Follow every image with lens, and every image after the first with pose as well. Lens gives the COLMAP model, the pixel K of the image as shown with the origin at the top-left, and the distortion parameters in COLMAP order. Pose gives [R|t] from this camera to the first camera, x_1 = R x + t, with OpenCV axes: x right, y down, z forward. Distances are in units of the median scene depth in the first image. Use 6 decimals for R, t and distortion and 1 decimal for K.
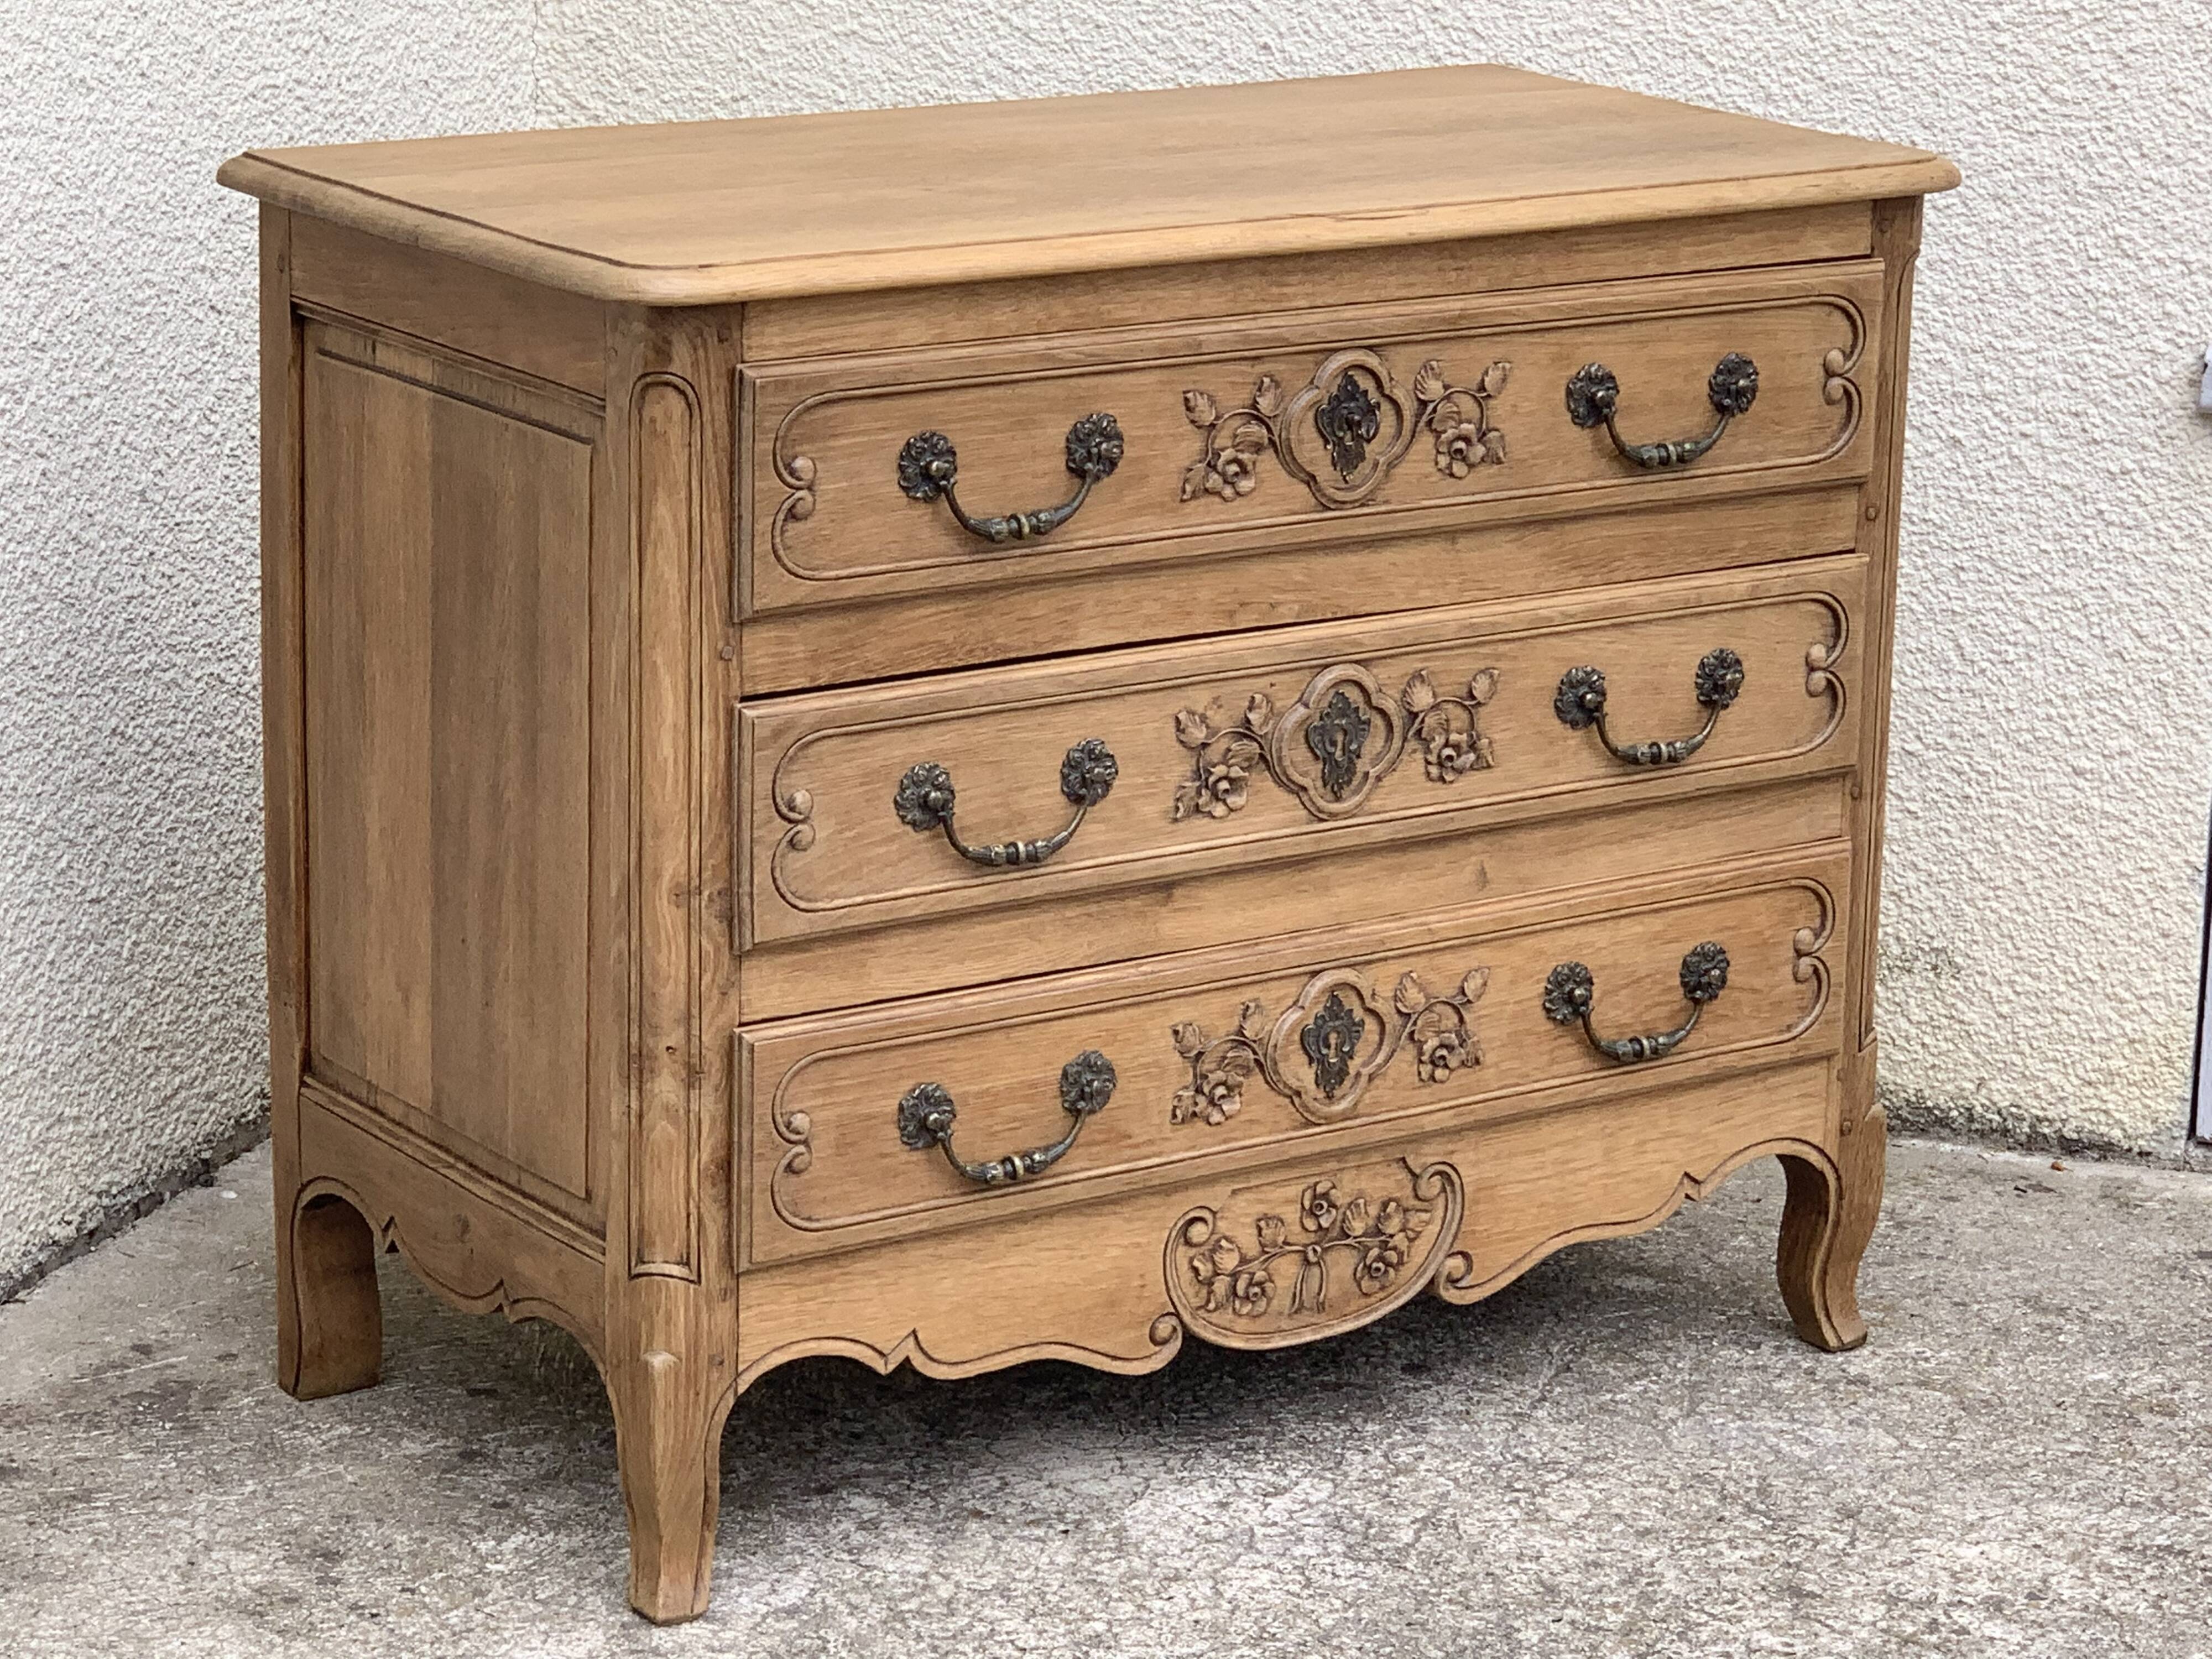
lens RADIAL K [[5961.5, 0, 1110.8], [0, 5961.5, 851.1], [0, 0, 1]] dist [0.020629, 0.000000]
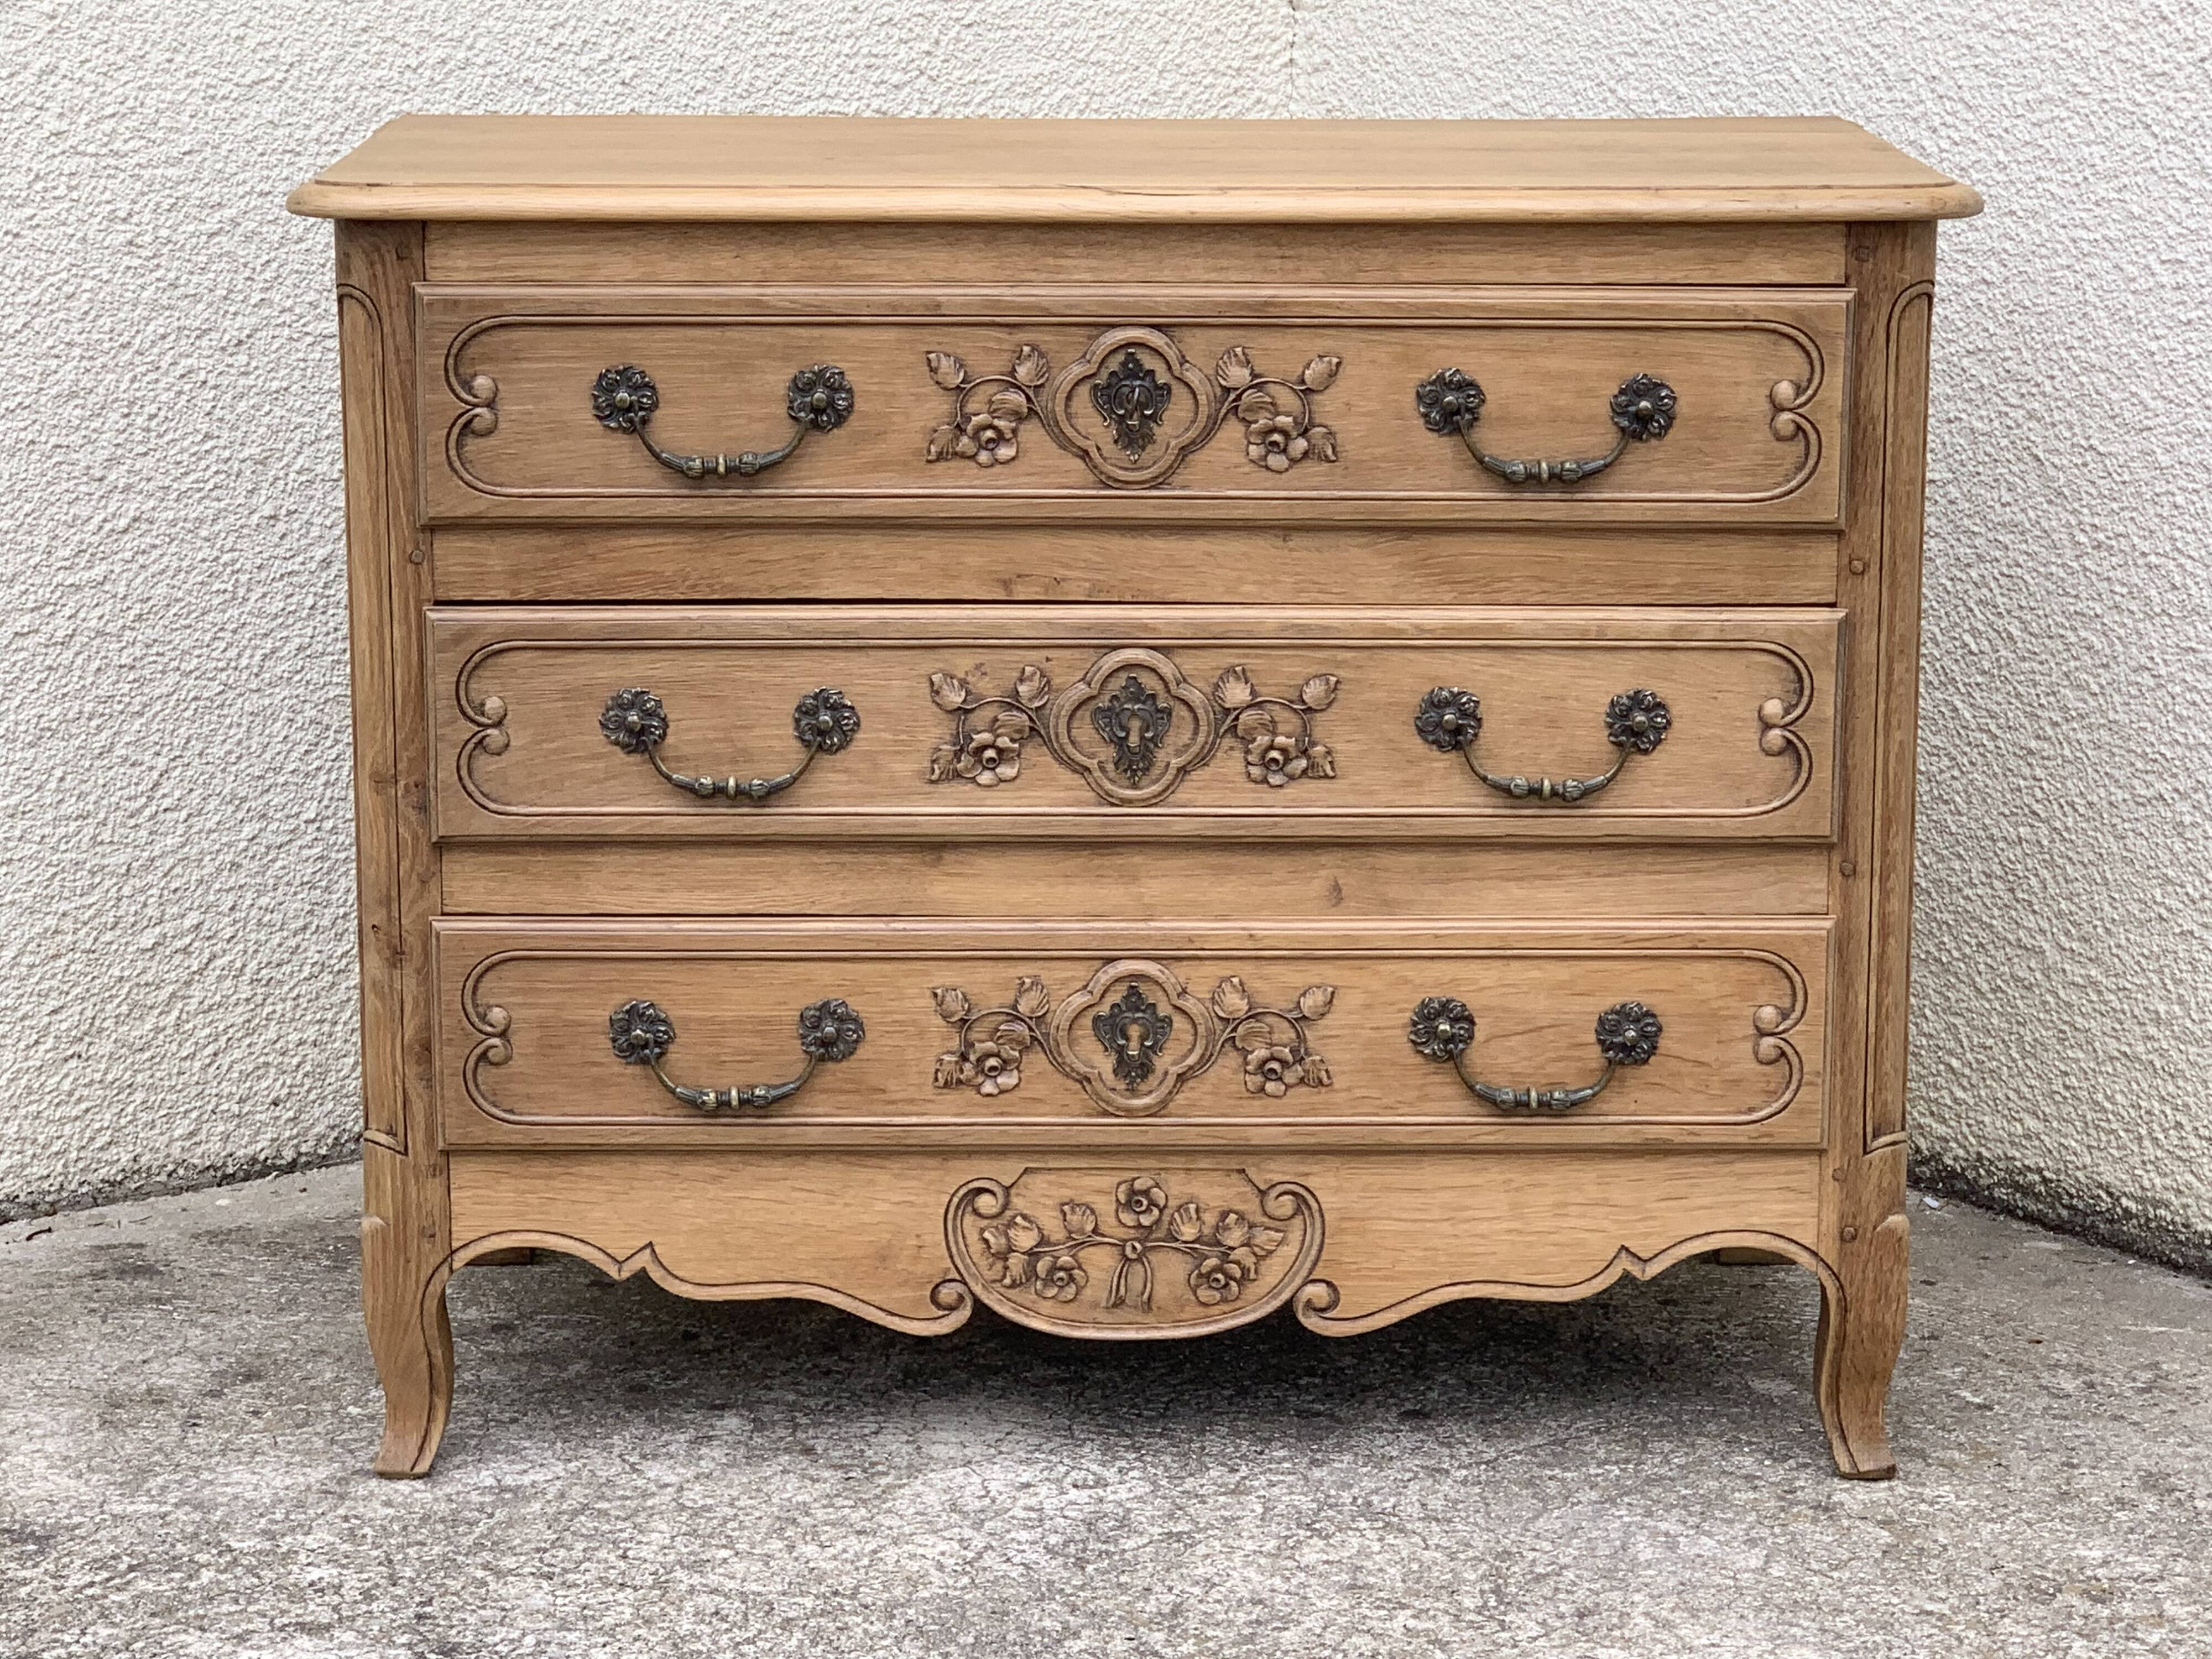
lens RADIAL K [[5088.5, 0, 1096.7], [0, 5088.5, 851.4], [0, 0, 1]] dist [0.064548, 0.000000]
pose [[0.823488, 0.102747, -0.557952, 0.498252], [-0.129243, 0.991580, -0.008151, 0.009599], [0.552416, 0.078823, 0.829833, 0.291107]]
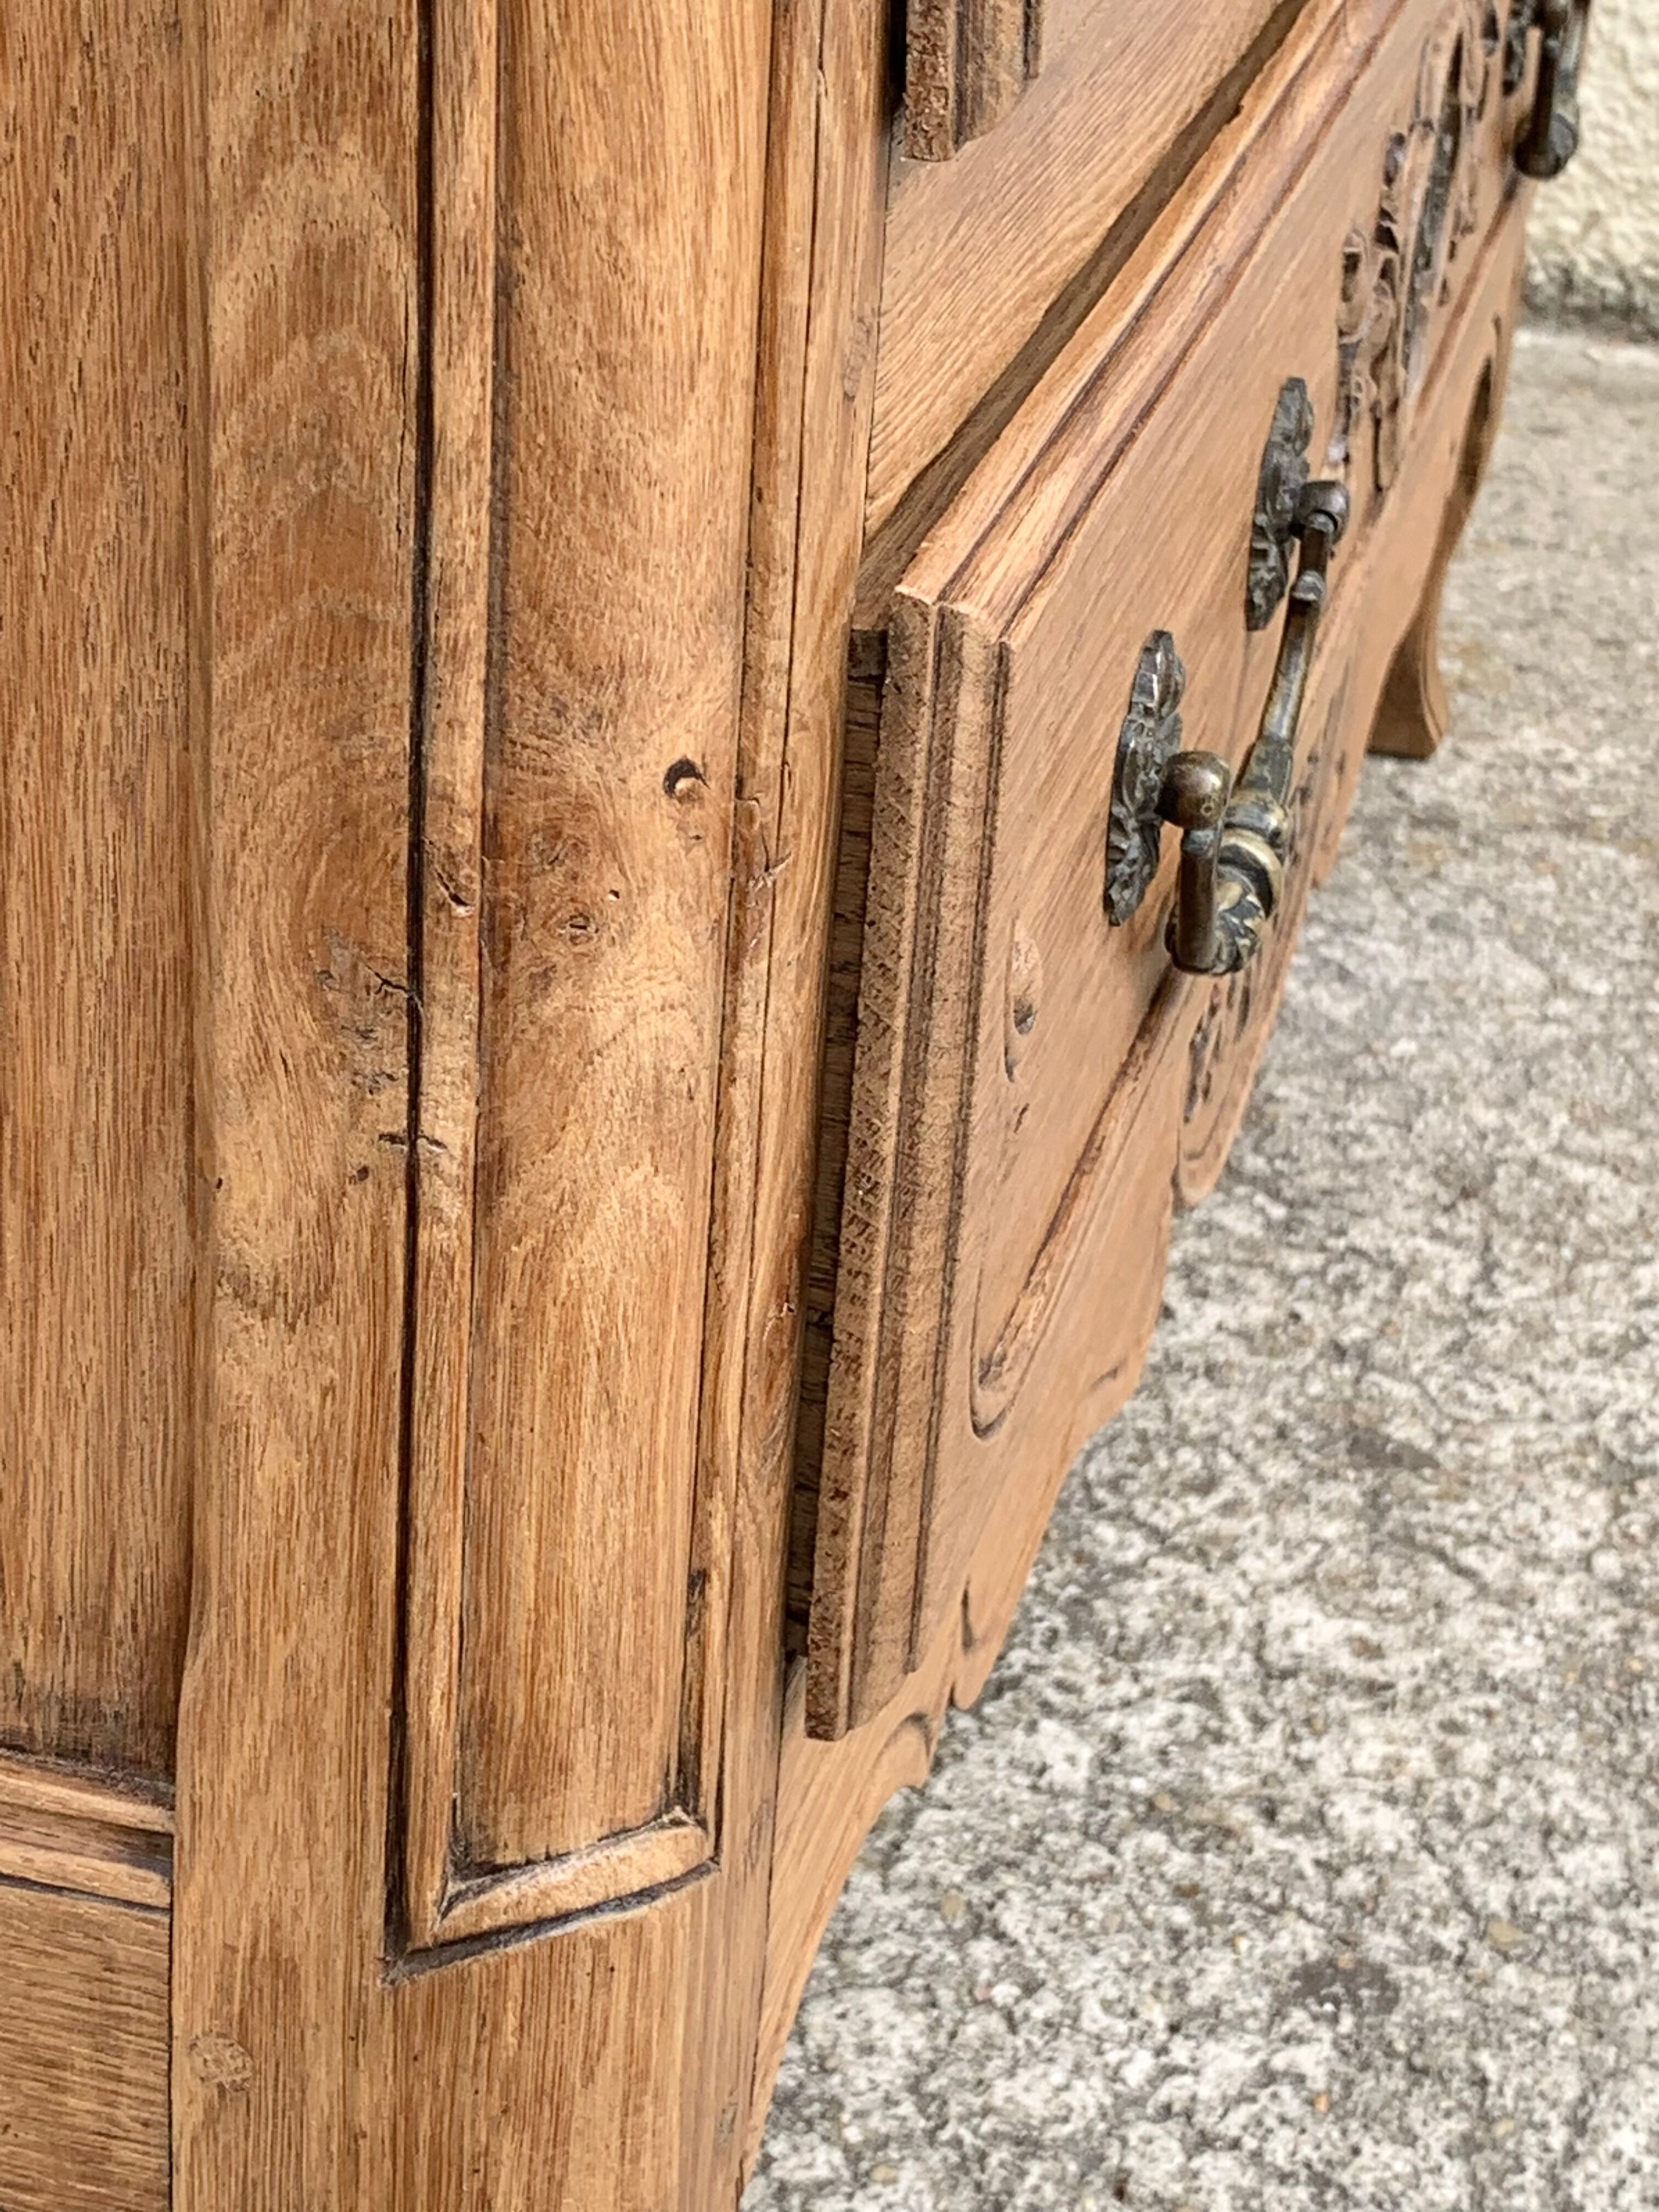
lens RADIAL K [[4271.7, 0, 791.0], [0, 4271.7, 1100.4], [0, 0, 1]] dist [0.105337, 0.000000]
pose [[0.998508, 0.006722, 0.054196, 0.061036], [-0.017909, 0.977821, 0.208676, 0.044229], [-0.051591, -0.209335, 0.976482, 0.719395]]
